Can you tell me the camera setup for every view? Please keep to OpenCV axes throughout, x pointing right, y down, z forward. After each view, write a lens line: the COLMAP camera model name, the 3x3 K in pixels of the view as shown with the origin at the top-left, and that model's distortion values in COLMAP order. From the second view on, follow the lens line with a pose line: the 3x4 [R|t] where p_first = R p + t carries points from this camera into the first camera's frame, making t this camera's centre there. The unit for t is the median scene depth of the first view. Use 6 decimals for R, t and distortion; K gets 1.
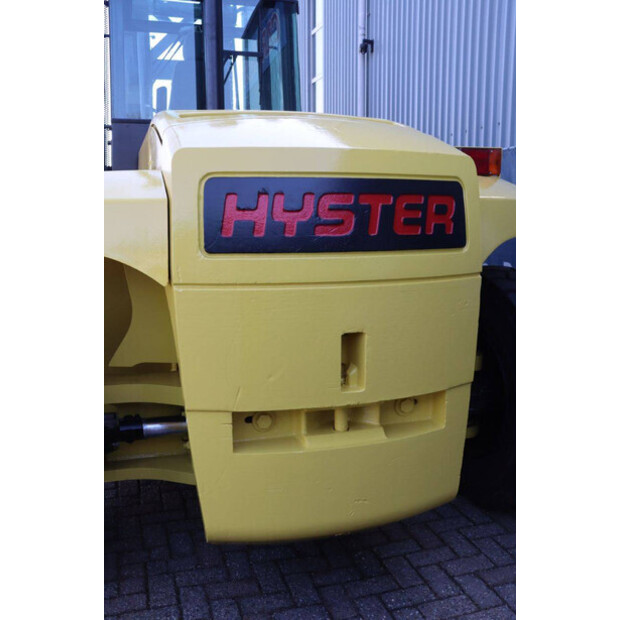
lens RADIAL K [[590.8, 0, 304.9], [0, 590.8, 309.2], [0, 0, 1]] dist [-0.086754, 0.000000]
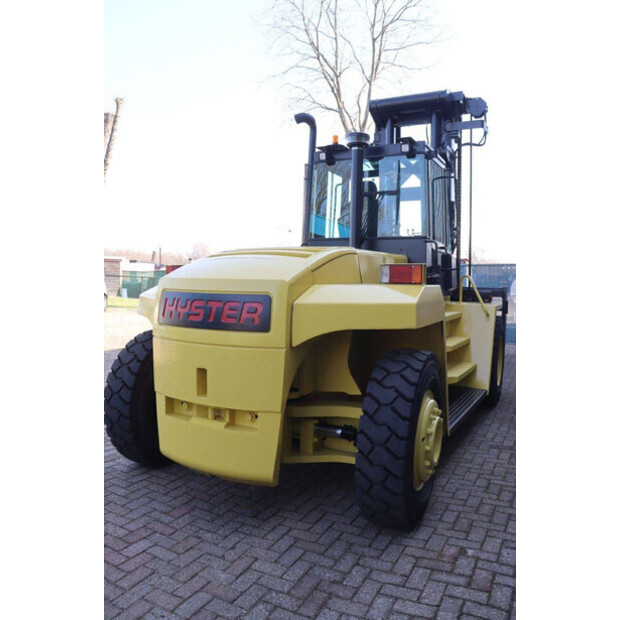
lens RADIAL K [[510.5, 0, 315.8], [0, 510.5, 333.3], [0, 0, 1]] dist [-0.155014, 0.116165]
pose [[0.719633, 0.093528, -0.688027, 1.480157], [-0.136736, 0.990572, -0.008361, -0.113004], [0.680759, 0.100095, 0.725637, -0.013742]]
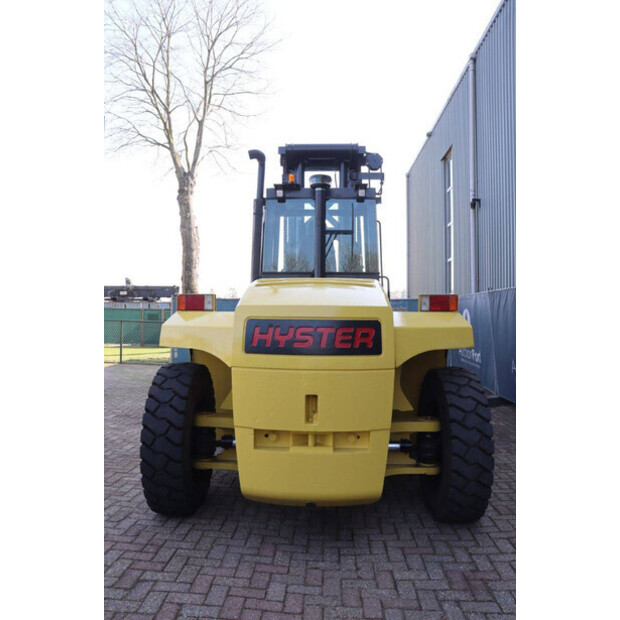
lens RADIAL K [[510.5, 0, 320.2], [0, 510.5, 323.5], [0, 0, 1]] dist [-0.155014, 0.116165]
pose [[0.946321, 0.016697, -0.322796, 0.640971], [-0.067305, 0.986954, -0.146261, 0.050880], [0.316142, 0.160135, 0.935099, -0.640354]]
